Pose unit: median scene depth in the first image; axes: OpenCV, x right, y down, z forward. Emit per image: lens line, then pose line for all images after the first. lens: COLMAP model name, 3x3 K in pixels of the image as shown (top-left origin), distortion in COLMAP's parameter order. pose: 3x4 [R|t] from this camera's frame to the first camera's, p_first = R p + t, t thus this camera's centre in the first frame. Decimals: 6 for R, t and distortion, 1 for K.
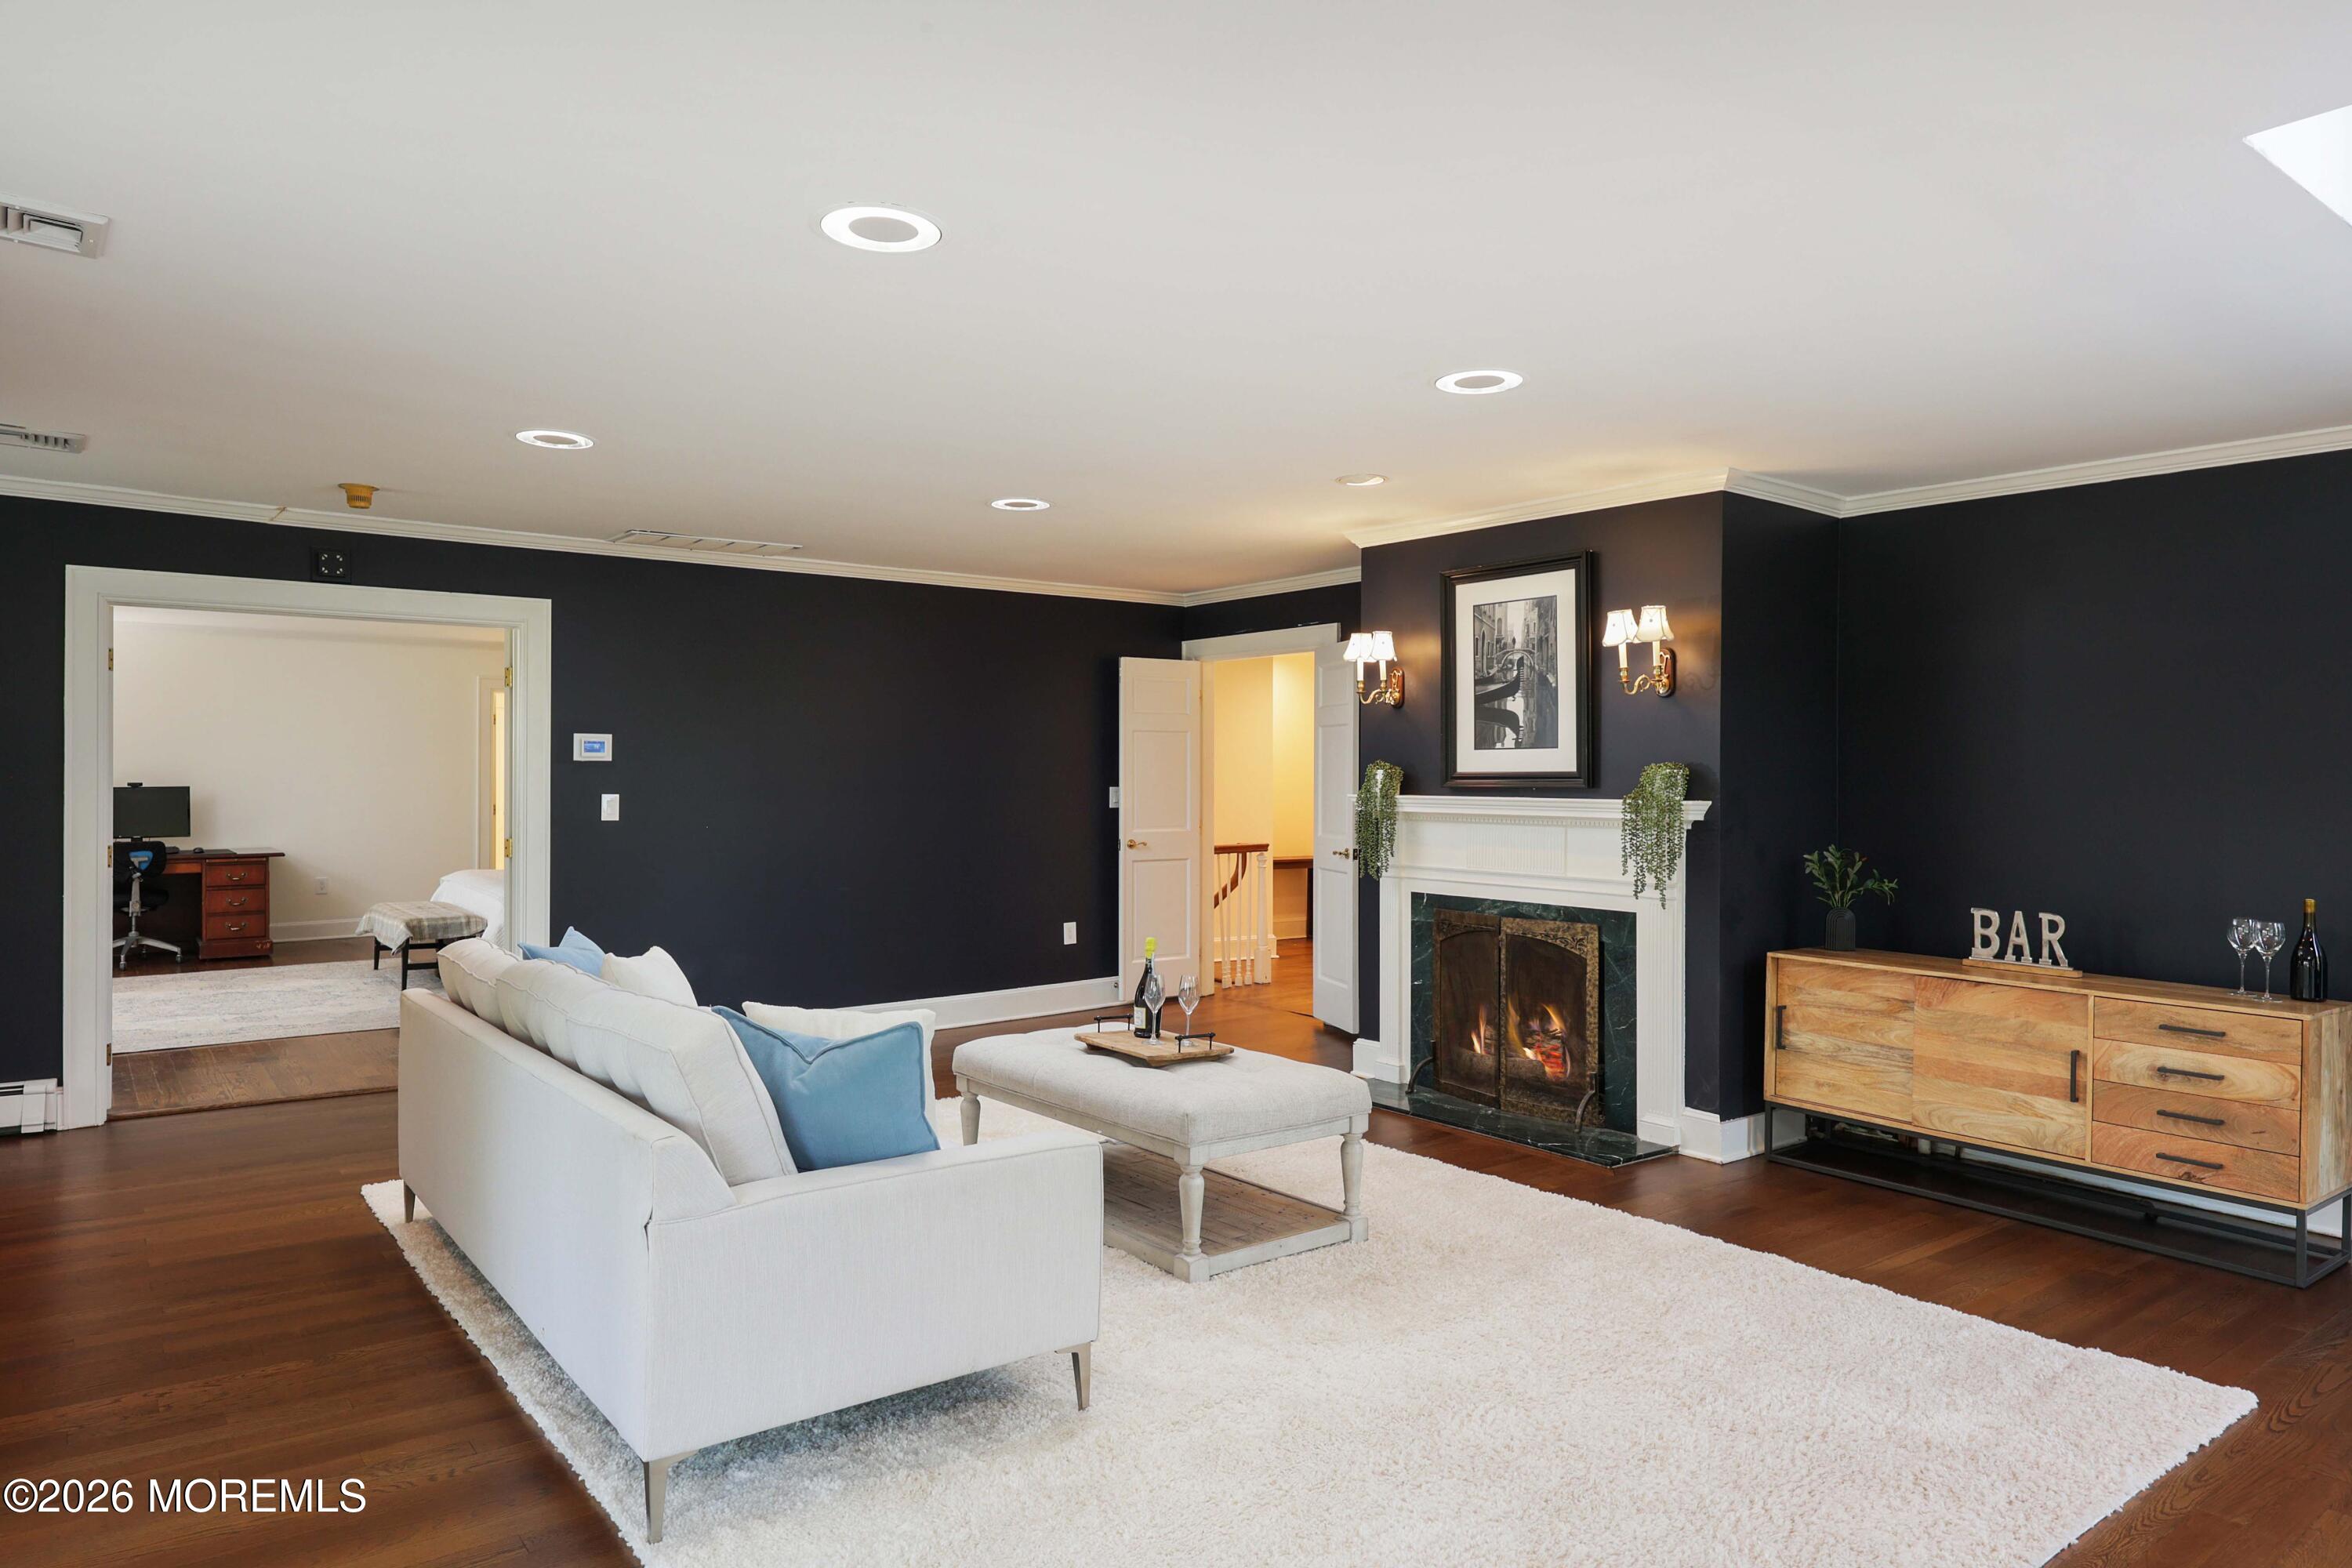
lens RADIAL K [[1459.7, 0, 1179.7], [0, 1459.7, 756.8], [0, 0, 1]] dist [0.004468, 0.001452]
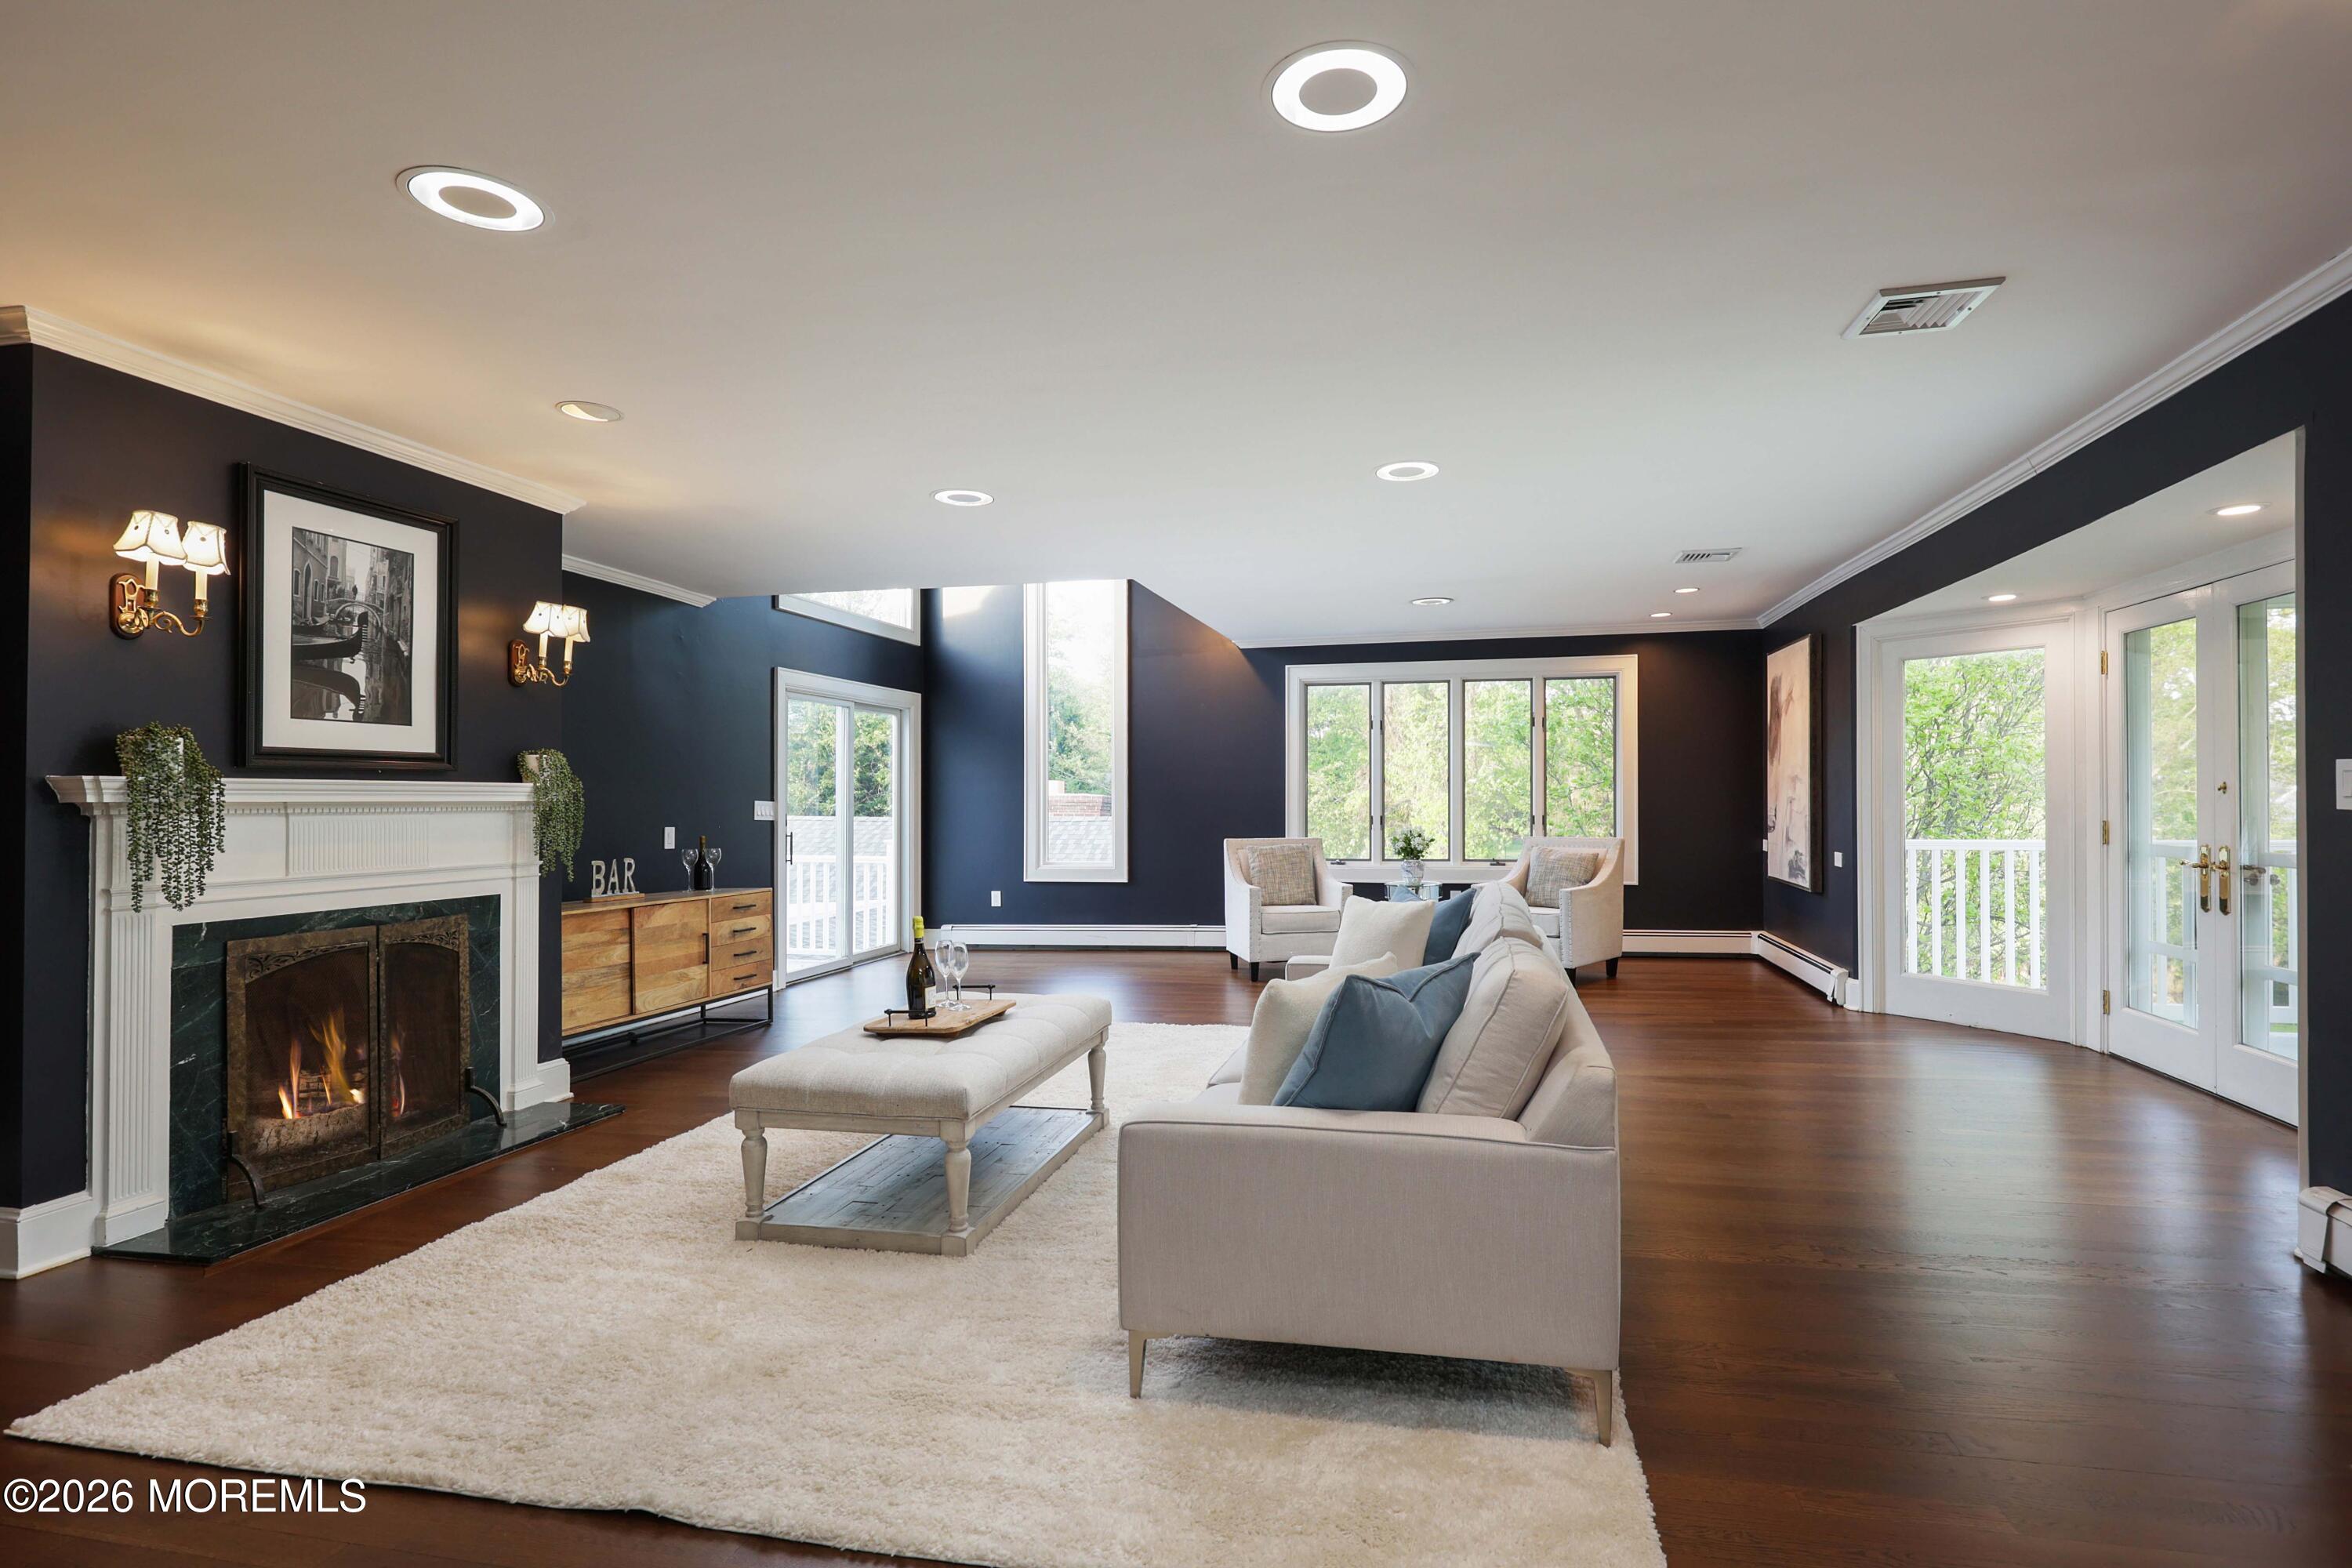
lens RADIAL K [[1239.7, 0, 1176.0], [0, 1239.7, 784.0], [0, 0, 1]] dist [-0.001819, -0.000078]
pose [[-0.636615, 0.009012, 0.771129, -0.611724], [-0.008292, 0.999794, -0.018529, 0.039149], [-0.771137, -0.018190, -0.636409, 1.109786]]
